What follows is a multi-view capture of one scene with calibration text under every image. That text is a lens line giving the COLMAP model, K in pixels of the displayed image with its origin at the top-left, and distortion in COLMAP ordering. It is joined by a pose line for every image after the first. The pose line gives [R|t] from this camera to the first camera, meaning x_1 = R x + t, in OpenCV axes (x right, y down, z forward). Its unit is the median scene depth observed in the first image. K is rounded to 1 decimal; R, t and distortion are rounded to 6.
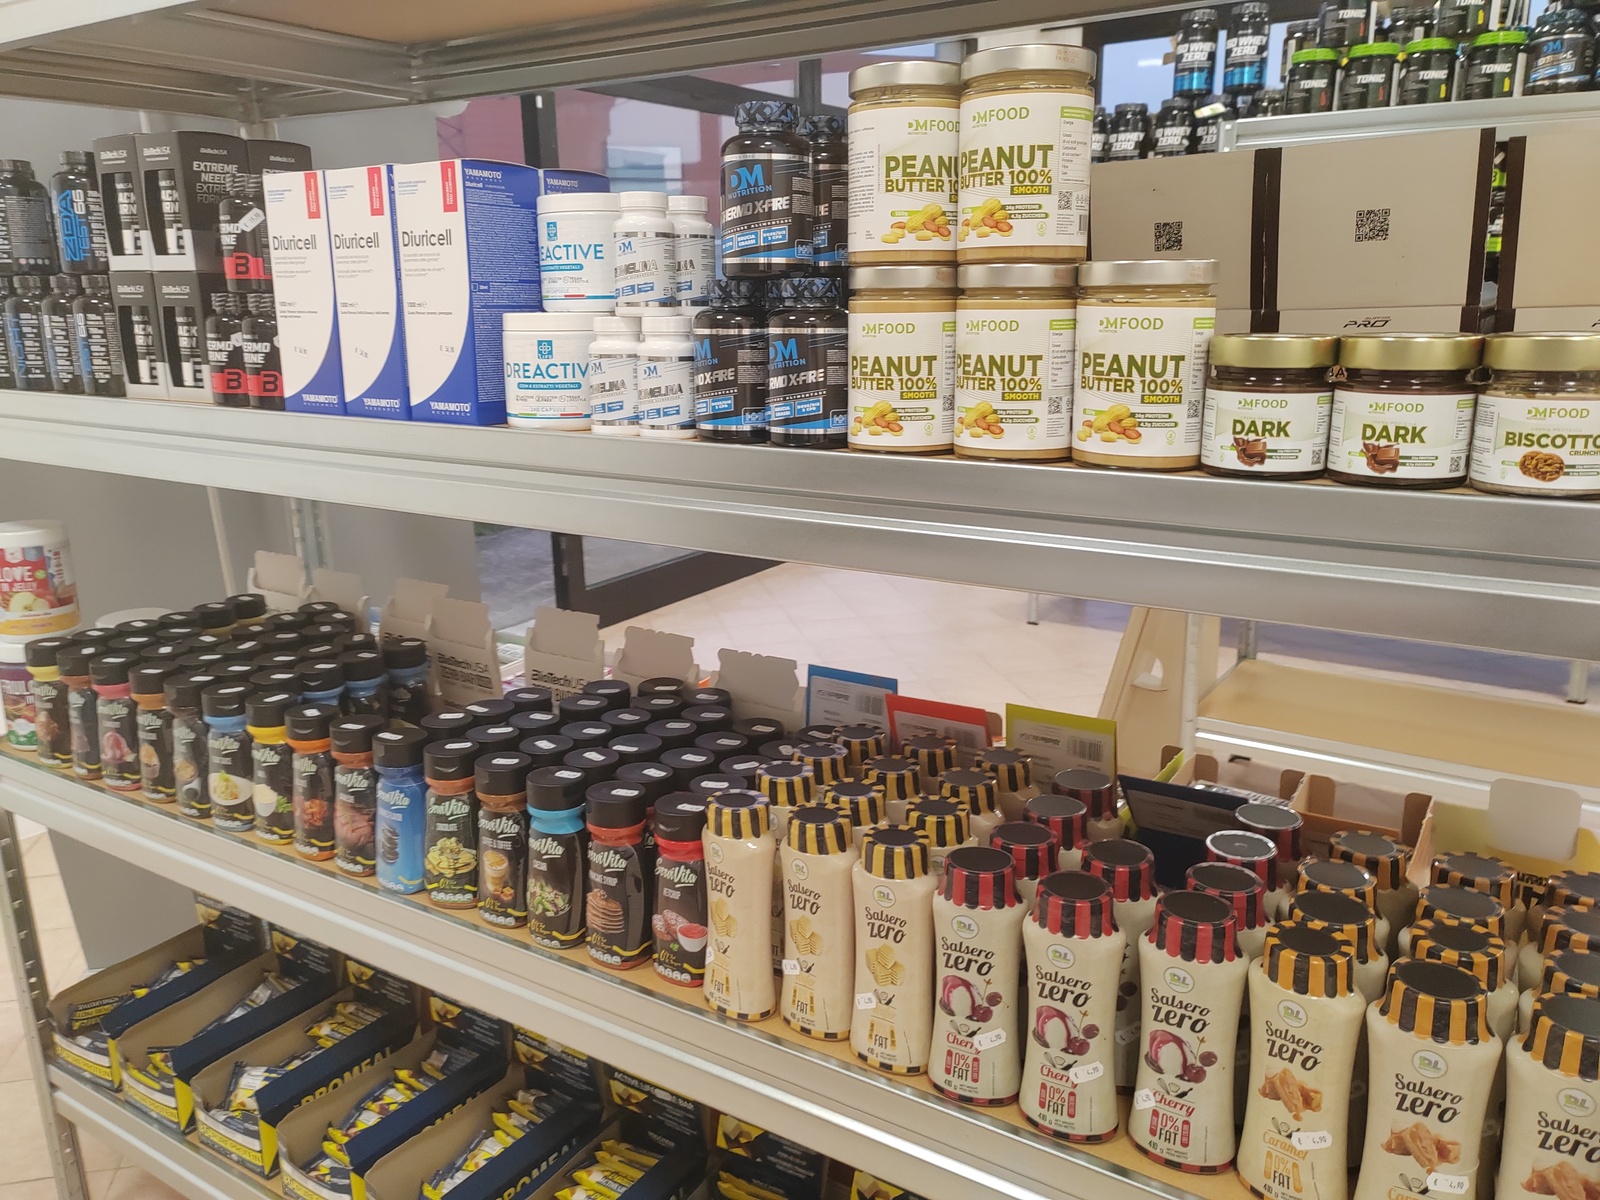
lens RADIAL K [[1221.8, 0, 801.3], [0, 1221.8, 596.6], [0, 0, 1]] dist [0.028164, -0.000079]
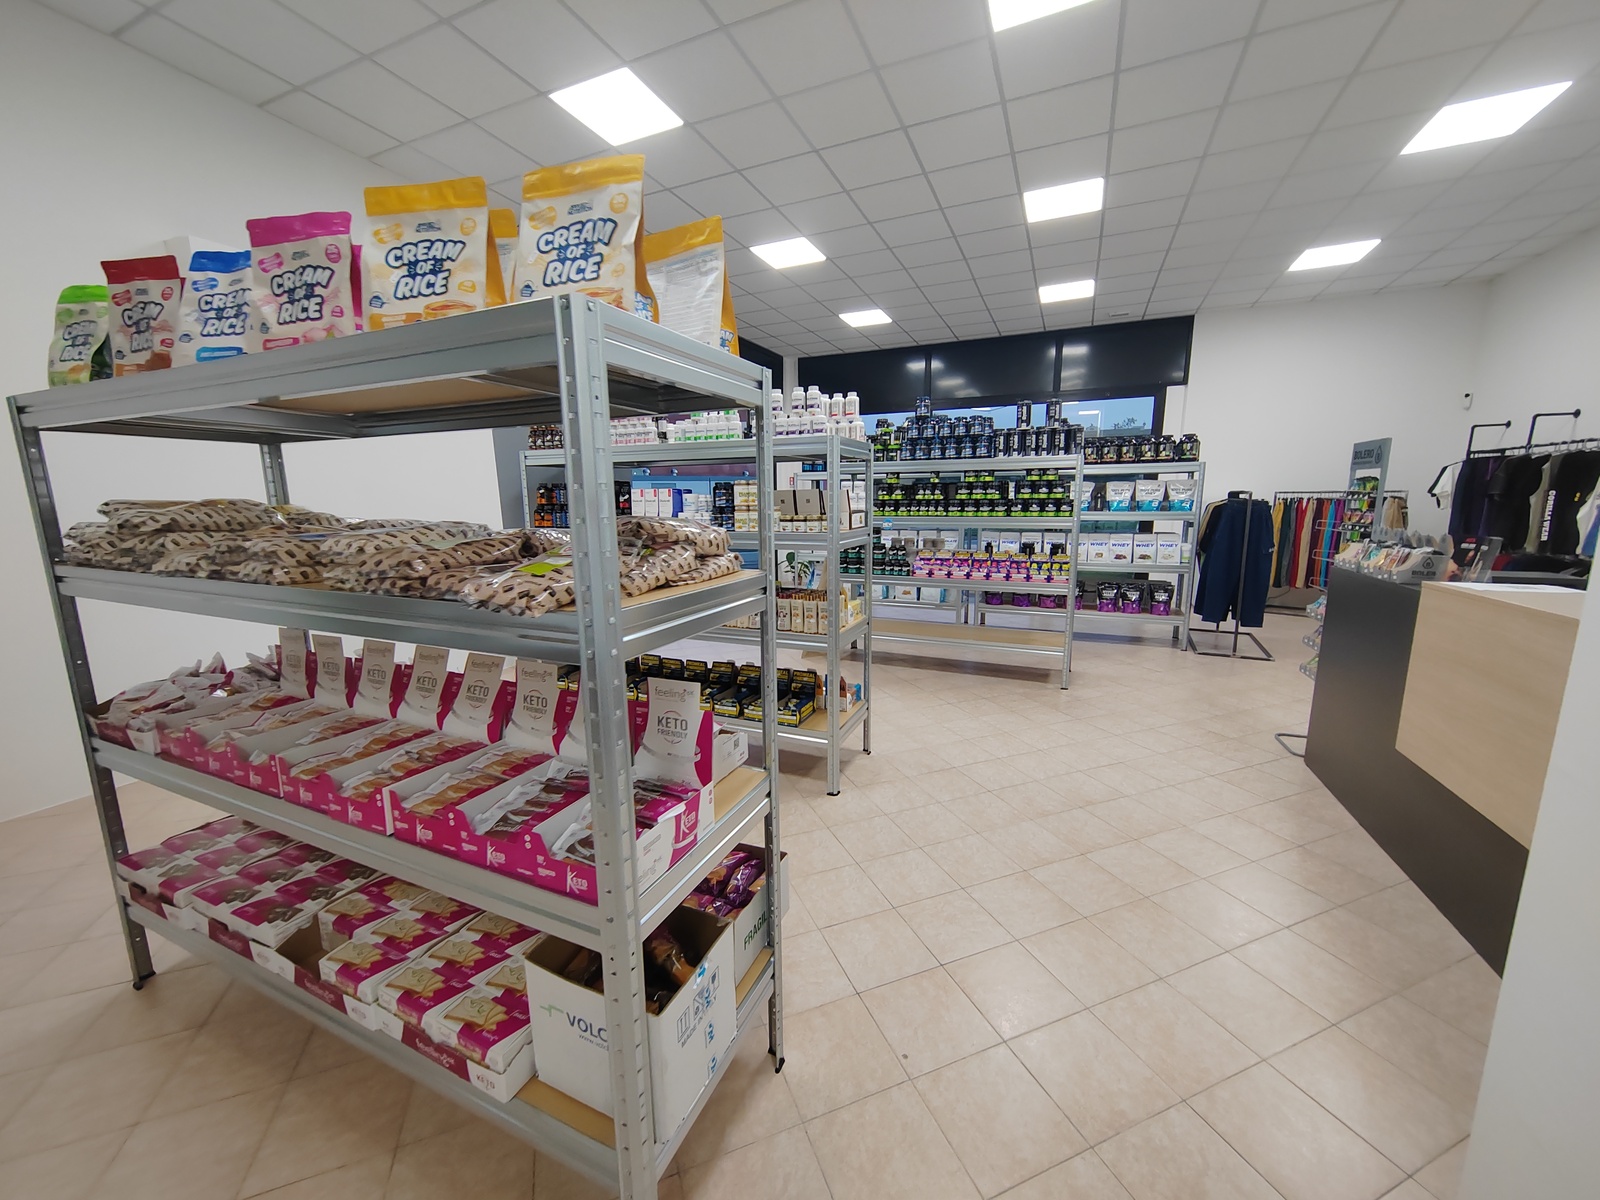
lens RADIAL K [[605.8, 0, 798.8], [0, 605.8, 606.2], [0, 0, 1]] dist [0.001562, 0.000212]
pose [[0.990543, -0.020358, 0.135680, -0.111841], [0.031663, 0.996155, -0.081689, 0.421286], [-0.133496, 0.085213, 0.987379, -1.723973]]
